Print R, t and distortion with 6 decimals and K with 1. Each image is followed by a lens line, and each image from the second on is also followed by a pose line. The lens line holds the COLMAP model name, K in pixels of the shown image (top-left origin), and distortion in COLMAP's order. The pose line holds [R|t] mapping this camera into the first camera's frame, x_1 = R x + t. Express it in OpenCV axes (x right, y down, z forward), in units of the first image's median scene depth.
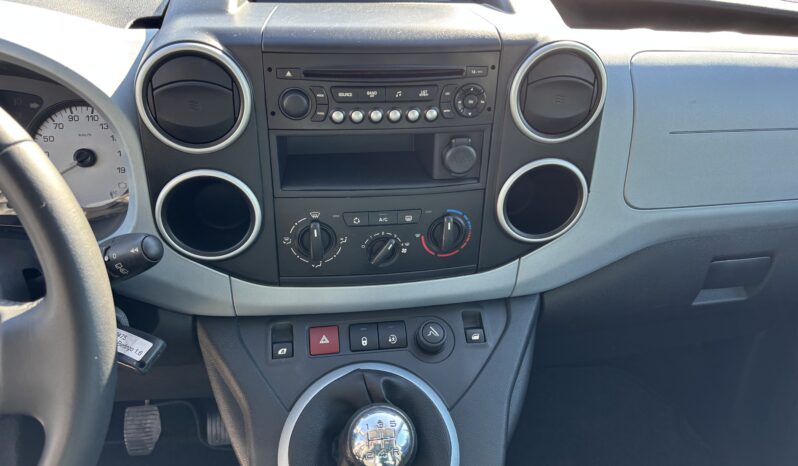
lens RADIAL K [[602.0, 0, 399.0], [0, 602.0, 233.0], [0, 0, 1]] dist [0.063624, -0.000233]
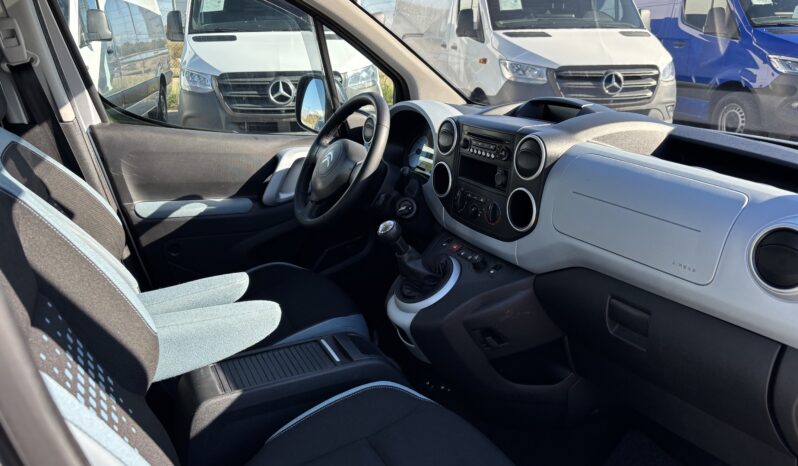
lens RADIAL K [[602.0, 0, 399.0], [0, 602.0, 233.0], [0, 0, 1]] dist [0.063624, -0.000233]
pose [[0.313801, 0.266687, -0.911267, 2.002112], [-0.420080, 0.899698, 0.118644, -0.050910], [0.851506, 0.345575, 0.394356, -0.115907]]
